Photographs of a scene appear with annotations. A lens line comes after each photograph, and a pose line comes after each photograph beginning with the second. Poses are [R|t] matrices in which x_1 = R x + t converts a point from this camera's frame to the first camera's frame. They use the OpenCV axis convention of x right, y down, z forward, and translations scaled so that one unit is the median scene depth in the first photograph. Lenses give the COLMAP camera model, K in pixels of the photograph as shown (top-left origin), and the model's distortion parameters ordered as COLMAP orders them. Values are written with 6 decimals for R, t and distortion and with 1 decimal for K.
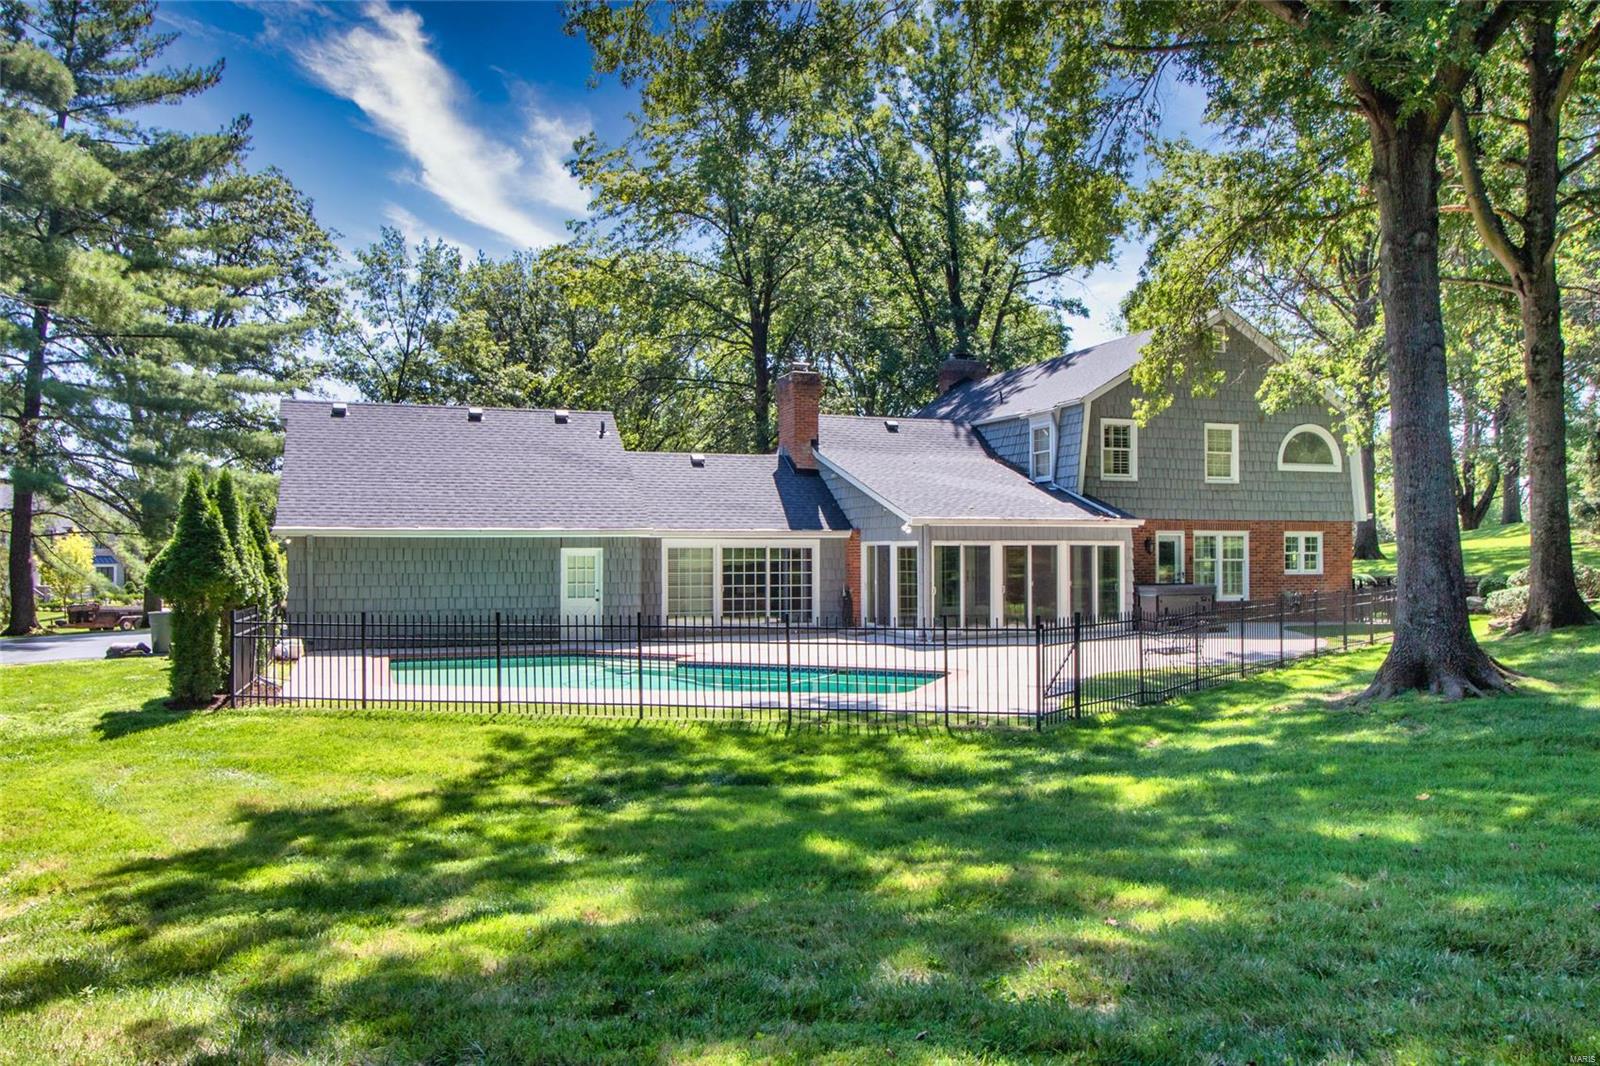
lens RADIAL K [[1183.5, 0, 827.3], [0, 1183.5, 540.0], [0, 0, 1]] dist [0.035938, 0.001203]
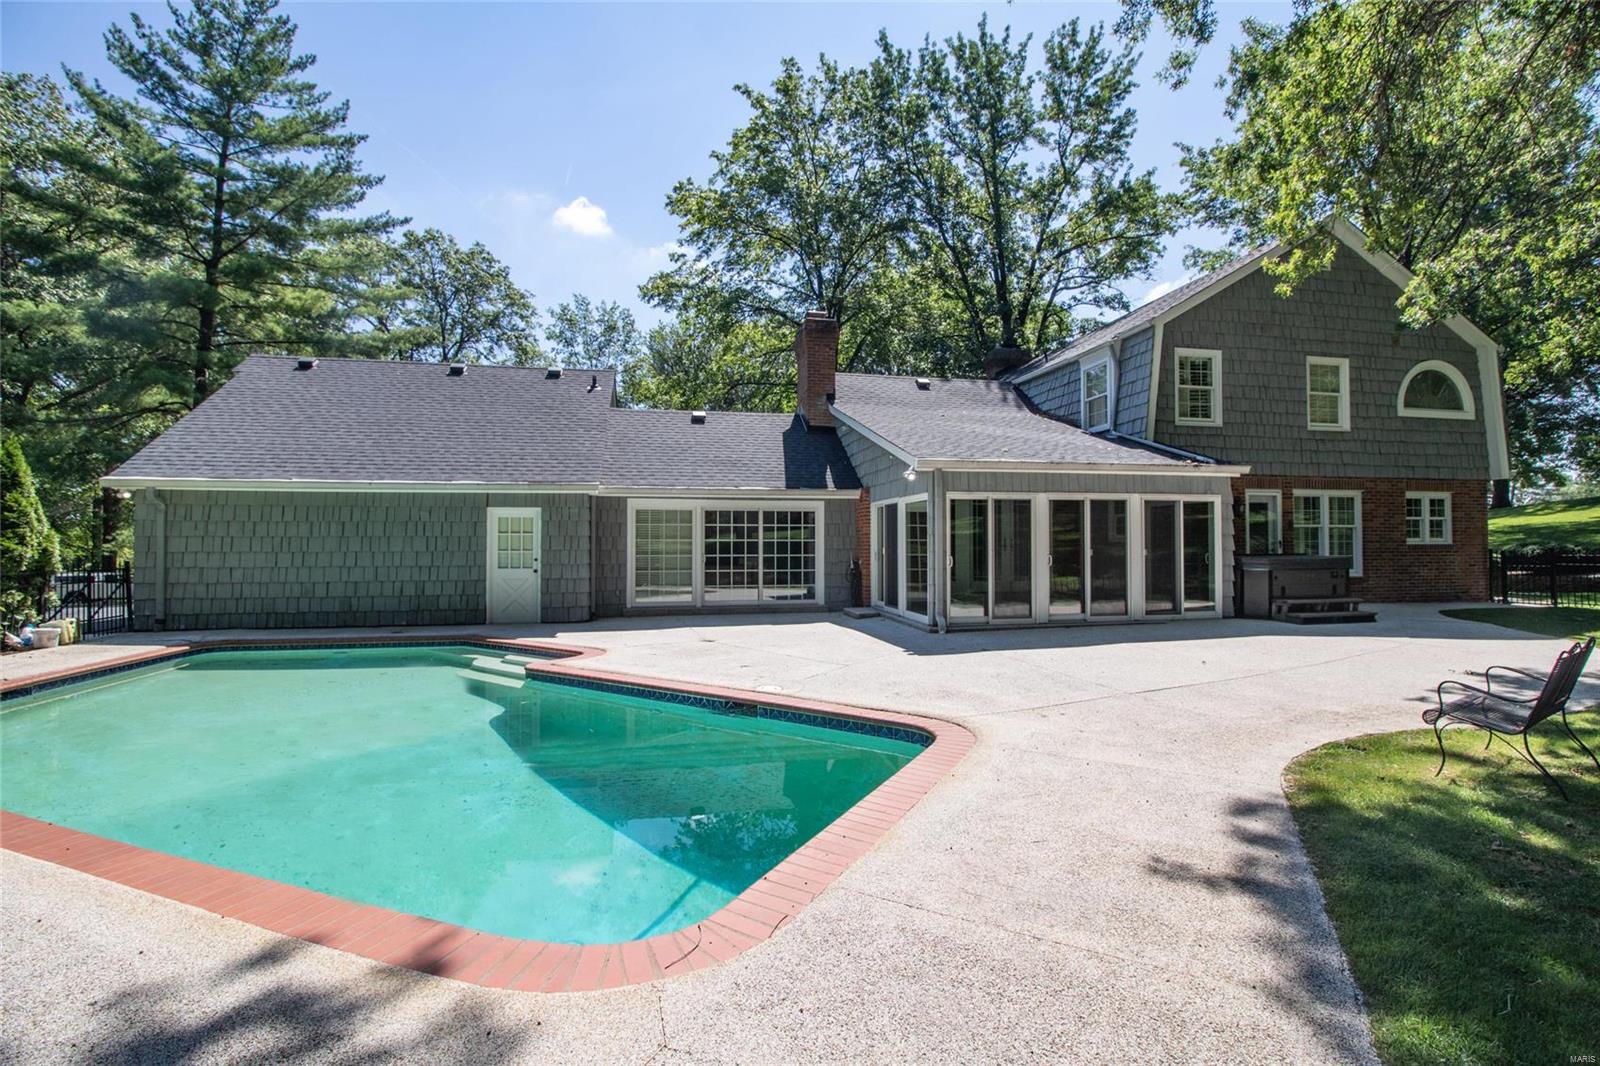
lens RADIAL K [[733.1, 0, 819.7], [0, 733.1, 530.6], [0, 0, 1]] dist [-0.001555, -0.000295]
pose [[0.988152, -0.002351, -0.153460, 0.070603], [0.001895, 0.999993, -0.003117, 0.022159], [0.153466, 0.002789, 0.988150, 0.483082]]
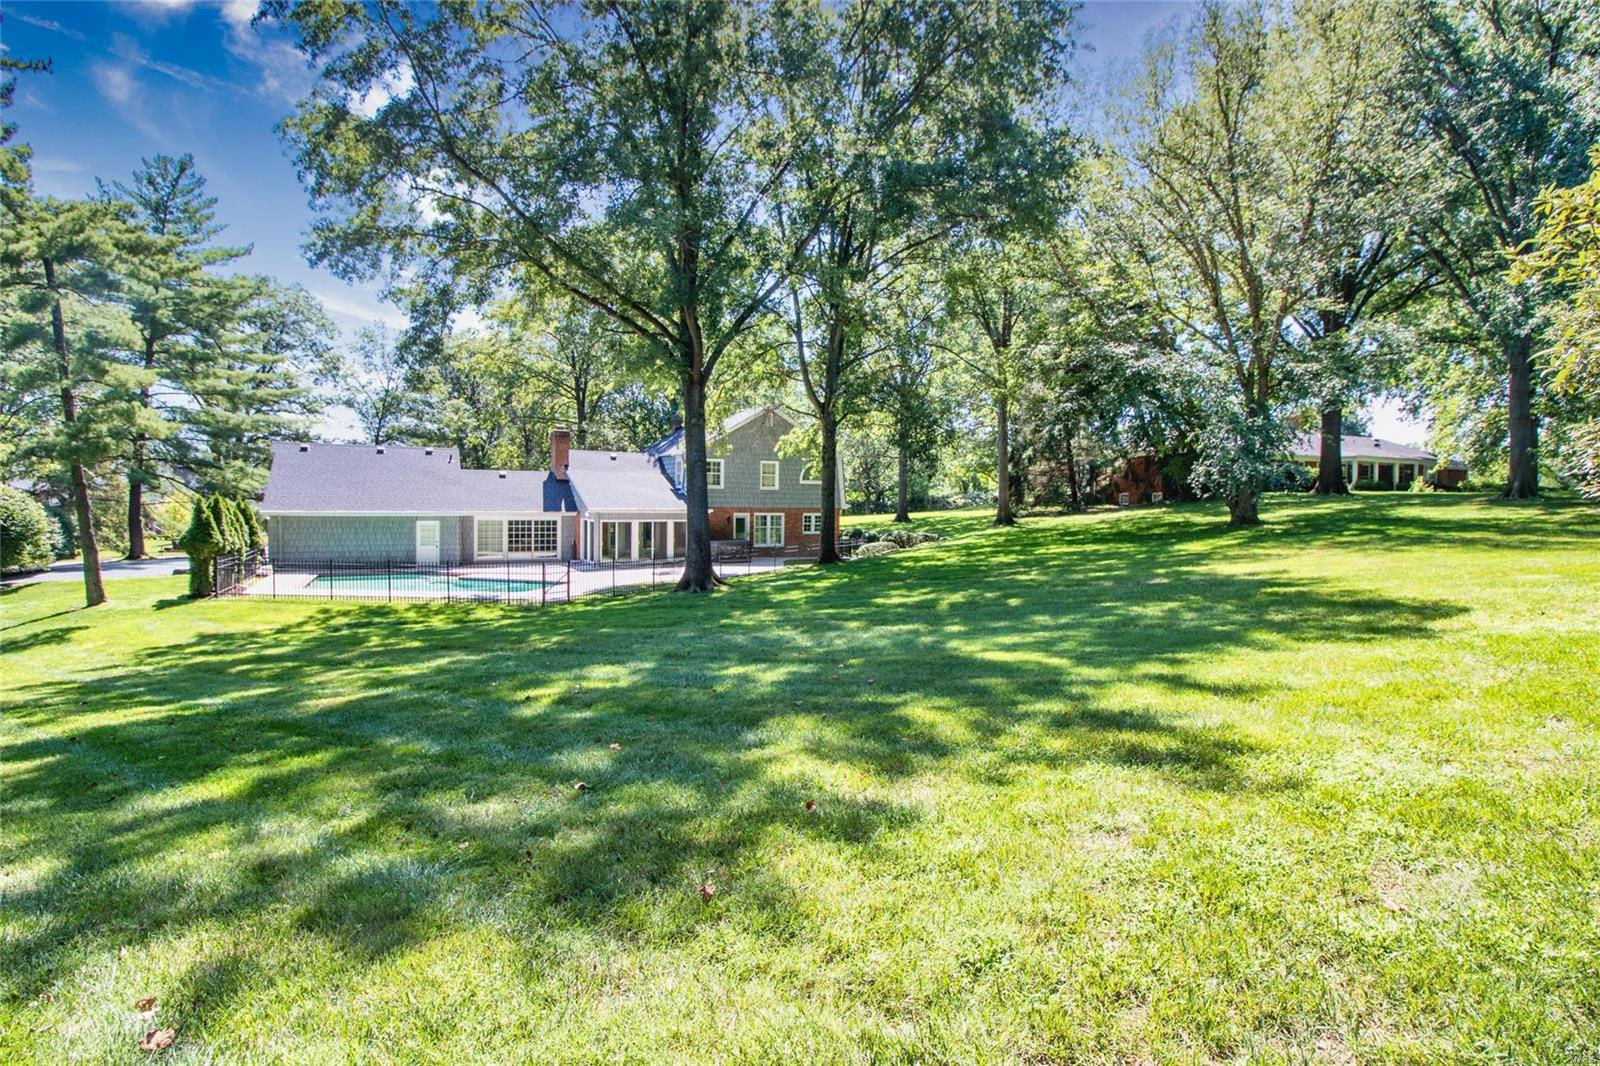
lens RADIAL K [[764.3, 0, 823.2], [0, 764.3, 526.7], [0, 0, 1]] dist [-0.002886, -0.000461]
pose [[0.991574, 0.008512, 0.129263, 0.268970], [-0.014164, 0.998980, 0.042865, -0.044654], [-0.128766, -0.044335, 0.990683, -0.351349]]
